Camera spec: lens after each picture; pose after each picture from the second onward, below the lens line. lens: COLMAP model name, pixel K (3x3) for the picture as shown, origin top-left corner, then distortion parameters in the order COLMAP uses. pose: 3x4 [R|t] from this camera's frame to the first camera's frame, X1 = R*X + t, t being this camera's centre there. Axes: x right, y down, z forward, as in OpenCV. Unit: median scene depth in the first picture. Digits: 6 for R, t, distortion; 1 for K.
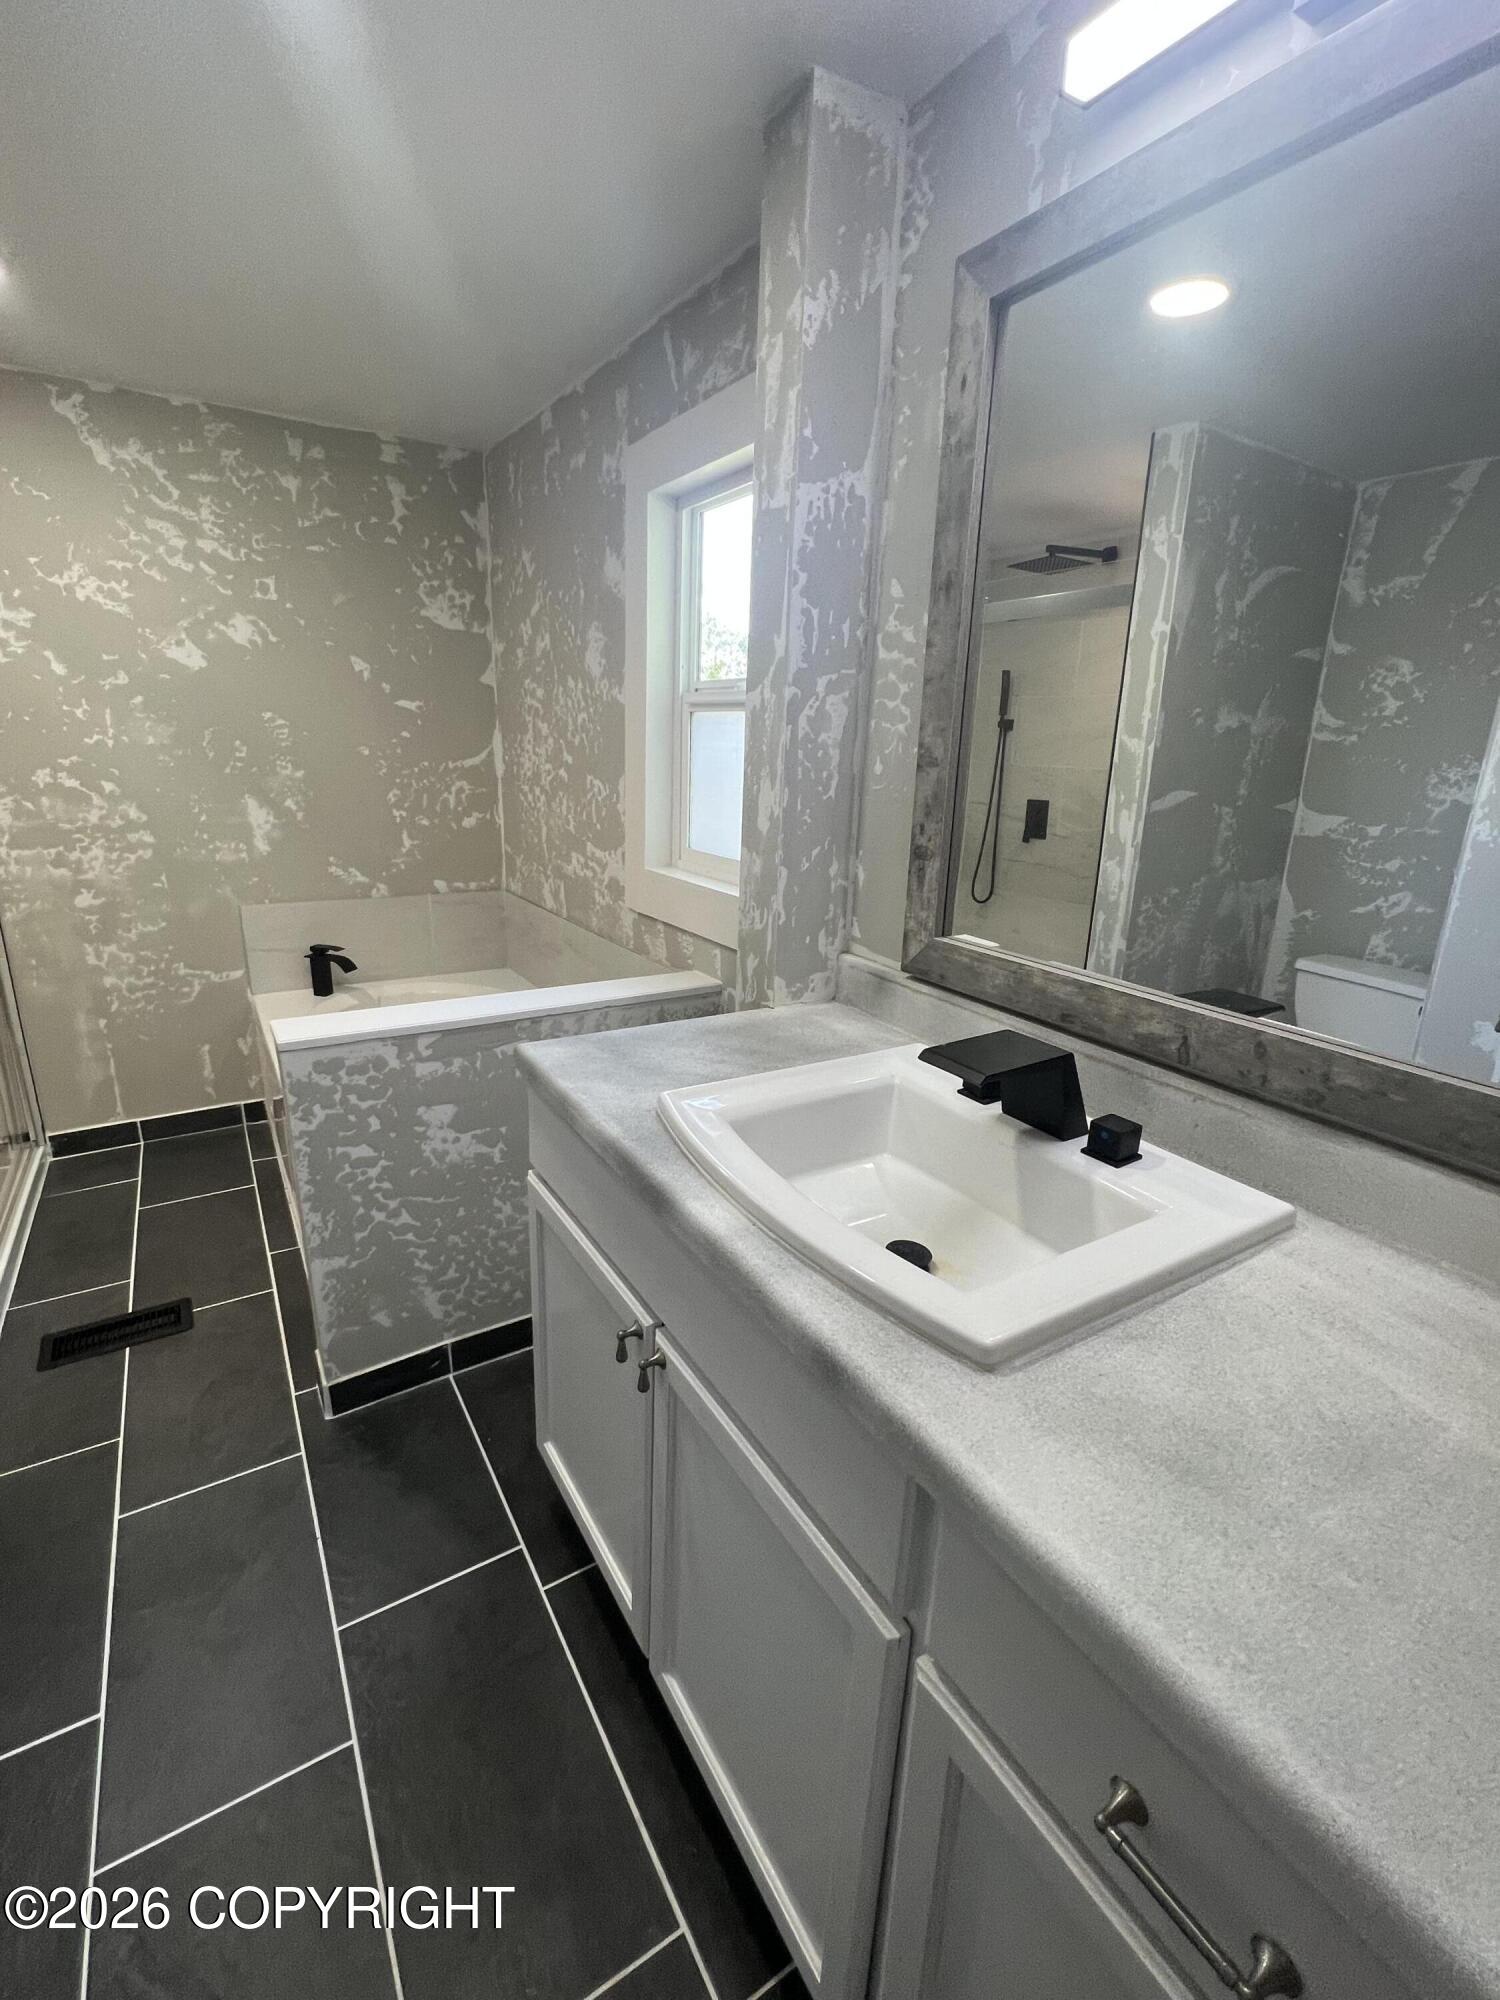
lens RADIAL K [[885.0, 0, 743.5], [0, 885.0, 999.4], [0, 0, 1]] dist [-0.001960, 0.000366]
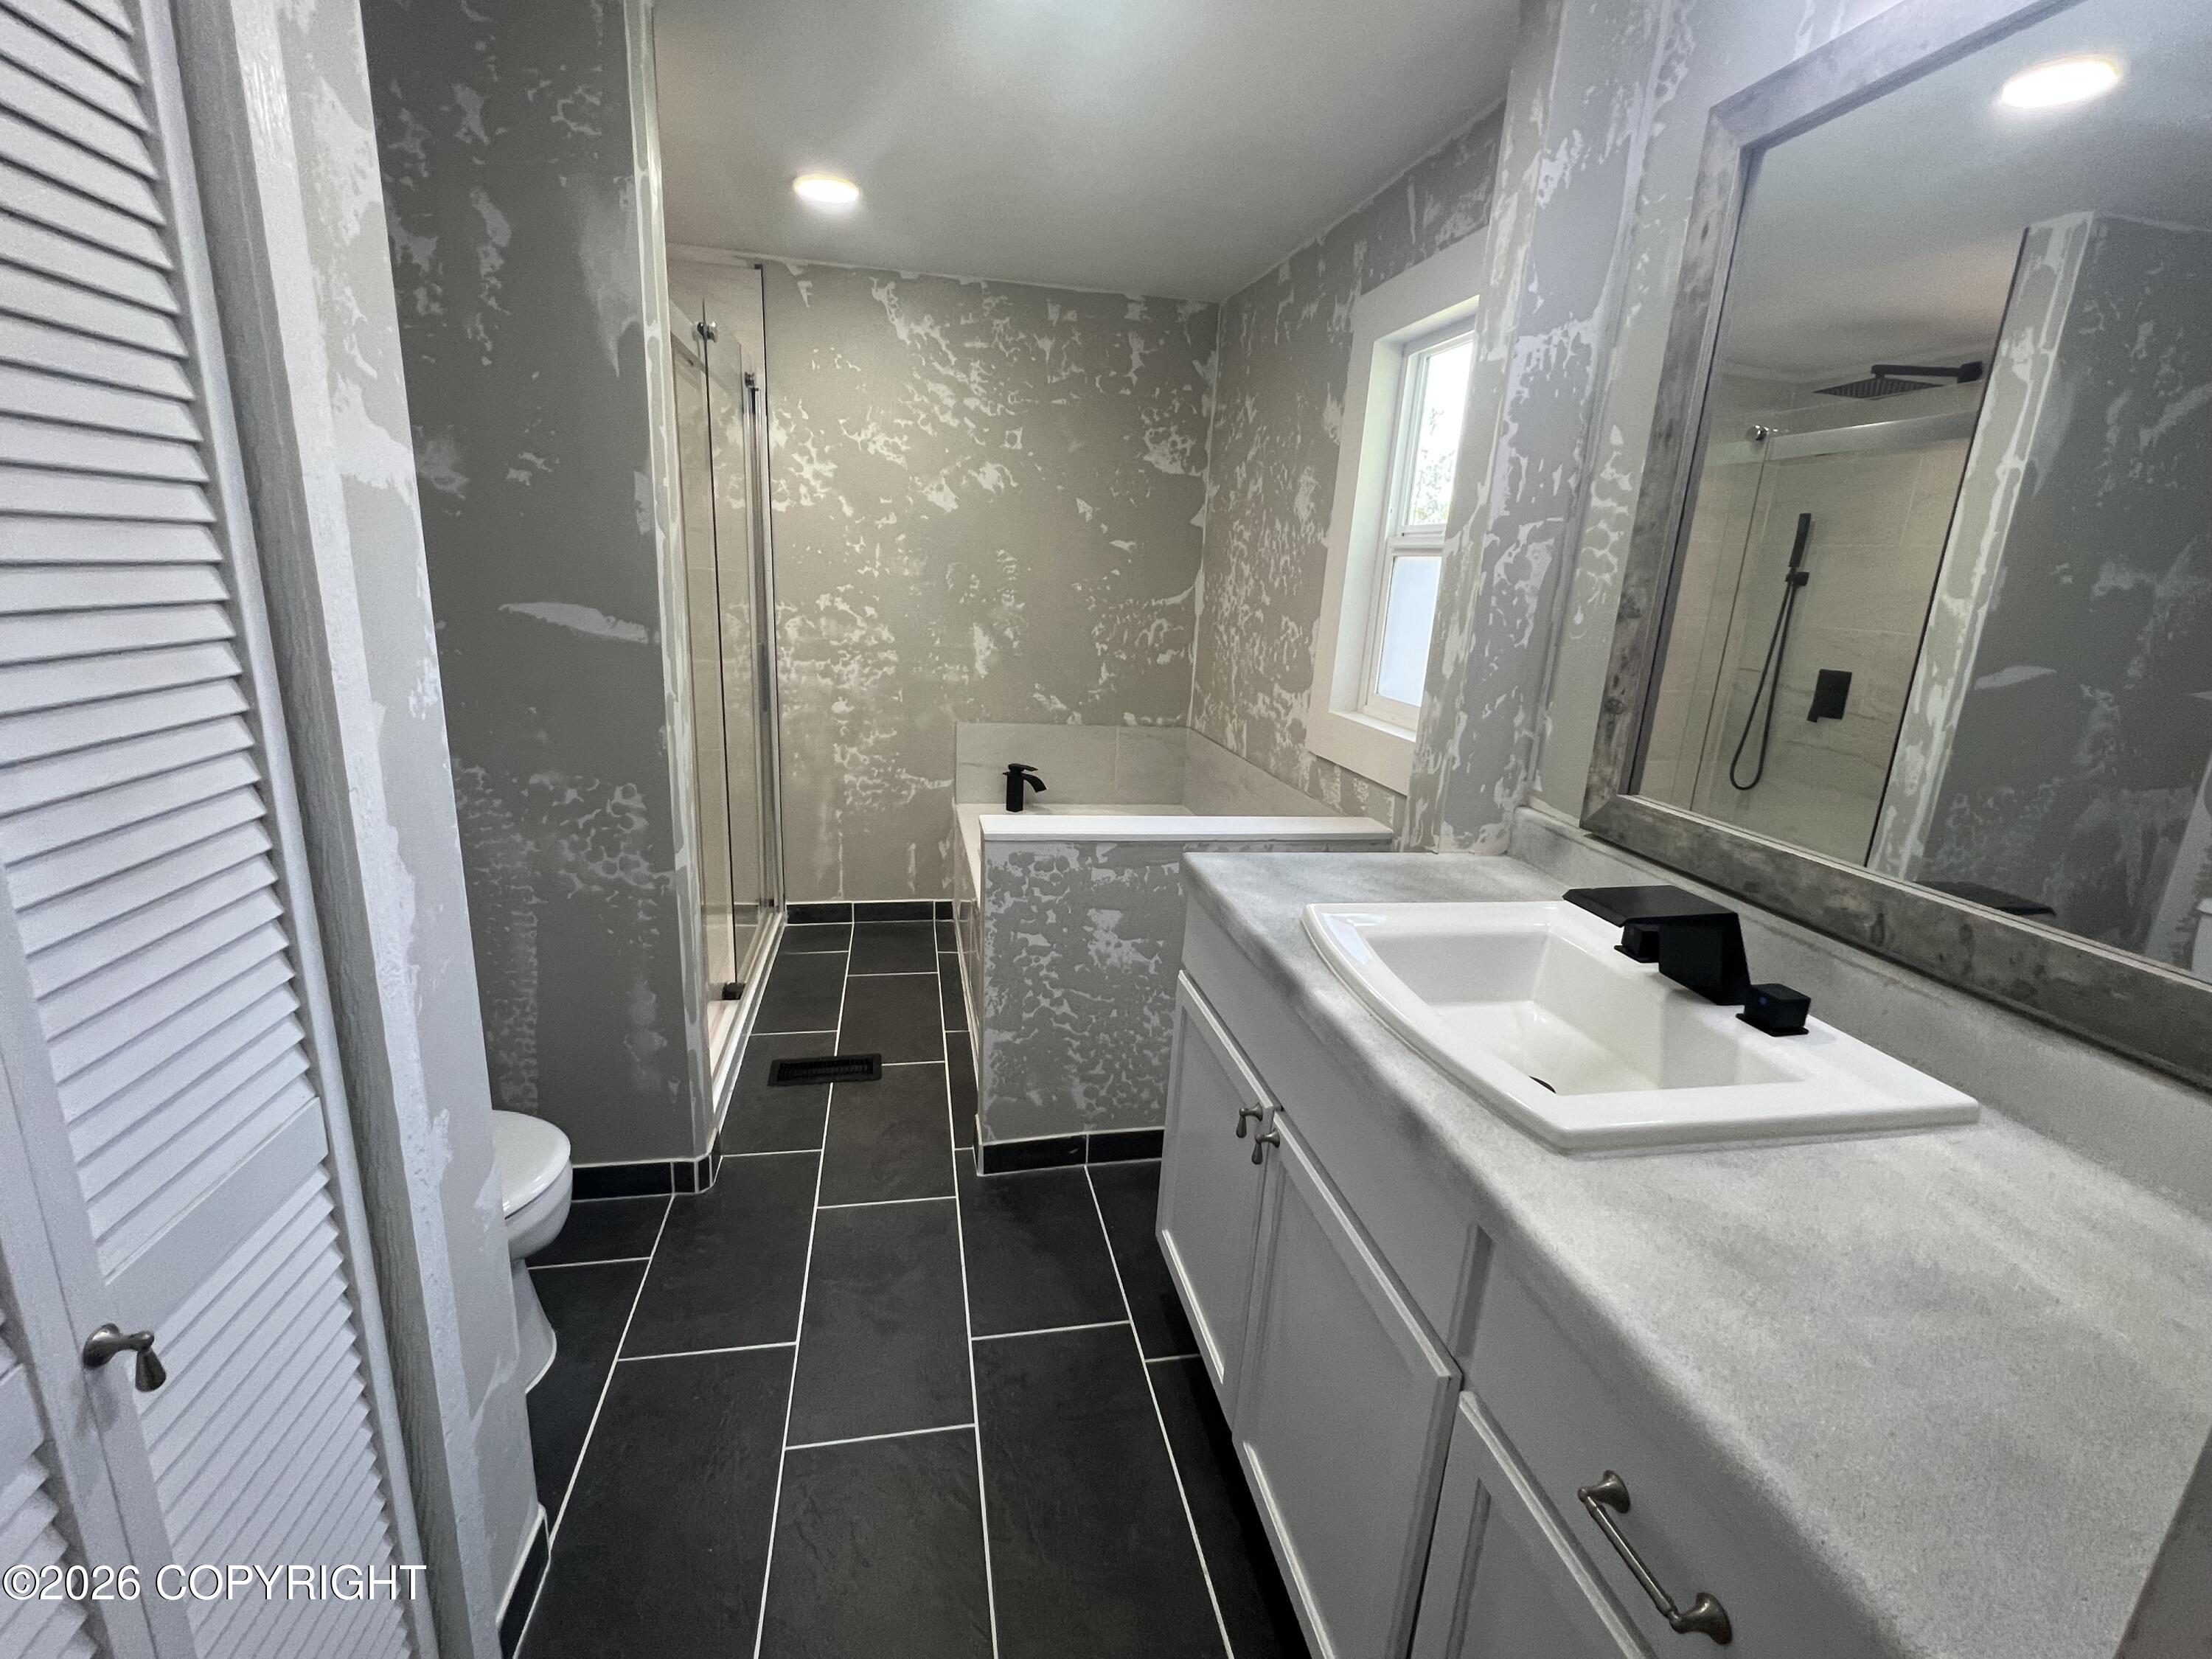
lens RADIAL K [[978.8, 0, 1104.2], [0, 978.8, 832.5], [0, 0, 1]] dist [-0.001960, 0.000366]
pose [[0.937120, 0.111092, -0.330855, 0.027491], [-0.122998, 0.992291, -0.015197, 0.030423], [0.326616, 0.054936, 0.943559, -0.098667]]
